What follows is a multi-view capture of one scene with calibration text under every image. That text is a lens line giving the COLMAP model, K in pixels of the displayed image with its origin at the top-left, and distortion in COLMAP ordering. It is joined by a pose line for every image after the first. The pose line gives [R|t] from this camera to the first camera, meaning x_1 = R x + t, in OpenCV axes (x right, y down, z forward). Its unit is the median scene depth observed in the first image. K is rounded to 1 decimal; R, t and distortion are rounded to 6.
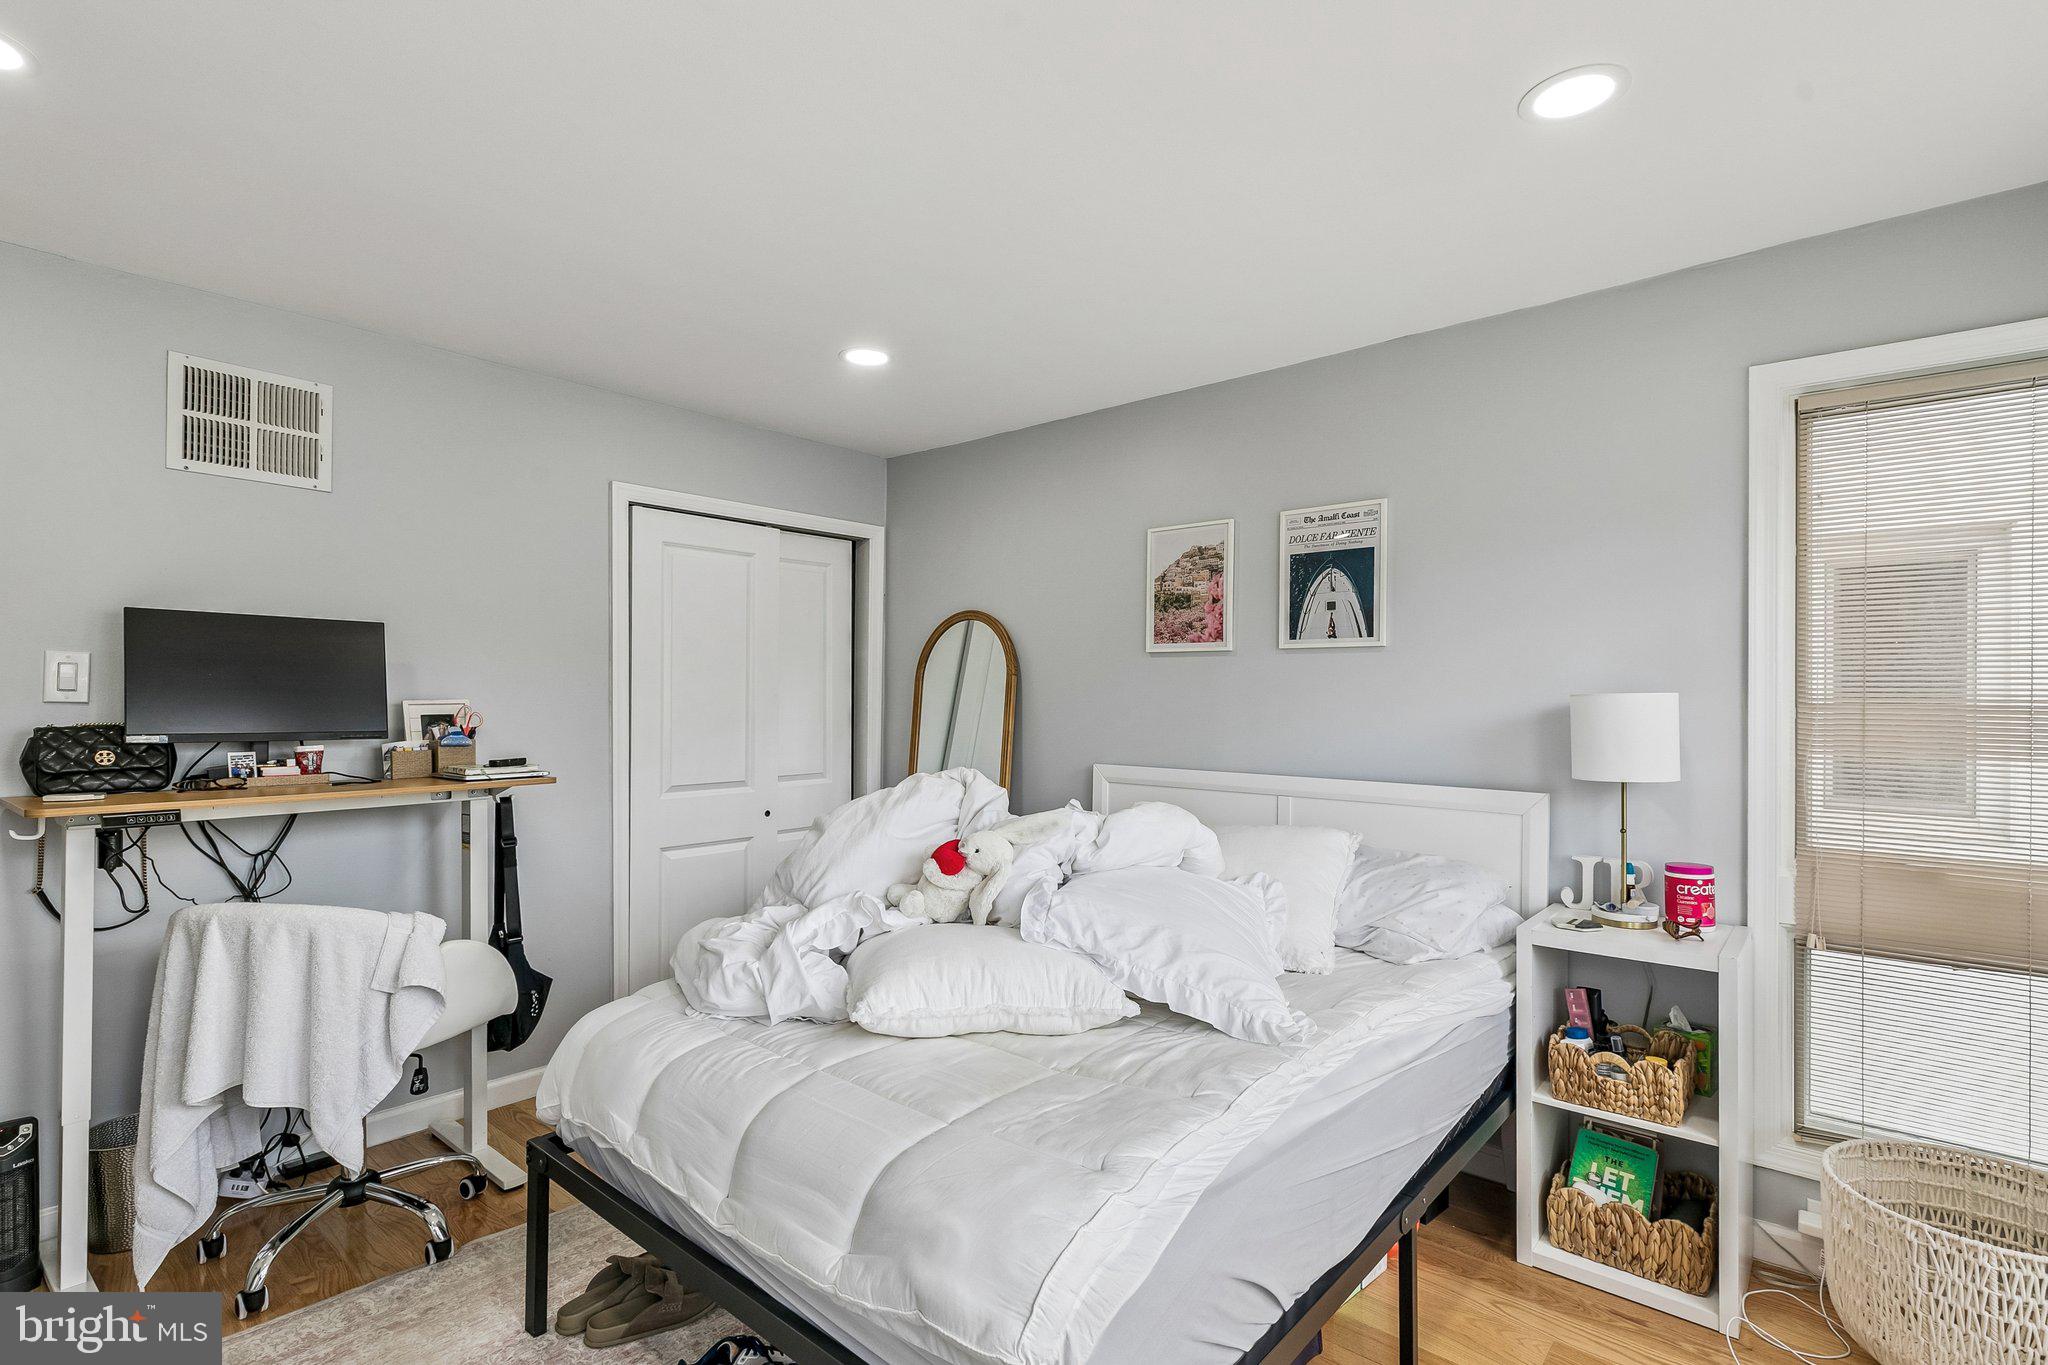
lens RADIAL K [[935.1, 0, 1038.8], [0, 935.1, 692.2], [0, 0, 1]] dist [0.007891, -0.002231]
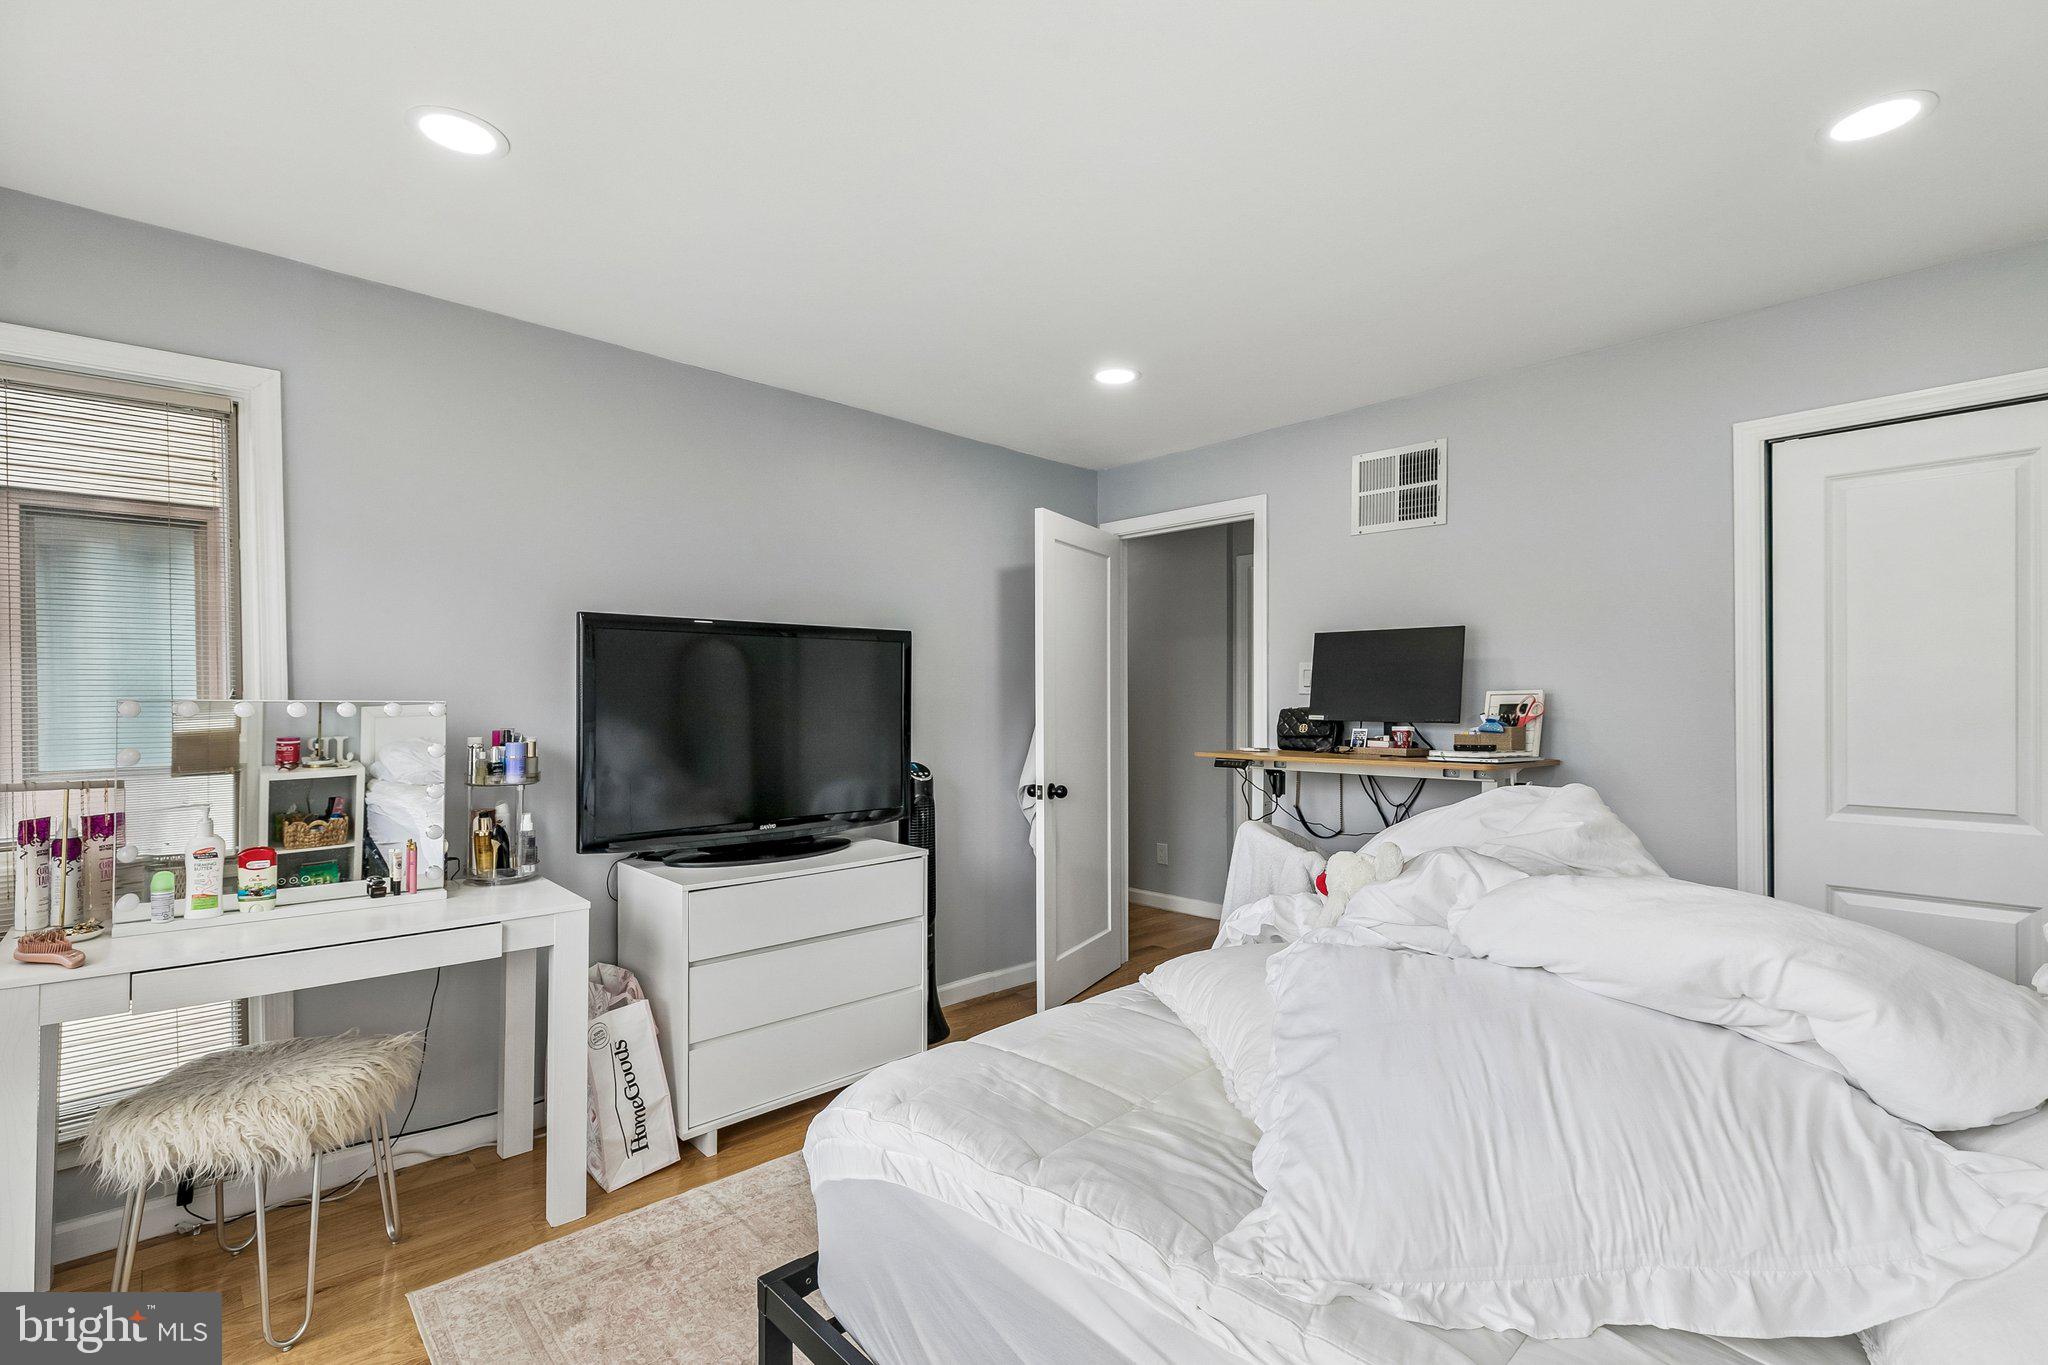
lens RADIAL K [[935.1, 0, 1038.3], [0, 935.1, 686.0], [0, 0, 1]] dist [0.007891, -0.002231]
pose [[-0.081913, -0.012379, -0.996563, 0.570019], [0.013580, 0.999816, -0.013536, 0.011968], [0.996547, -0.014642, -0.081730, 0.608939]]
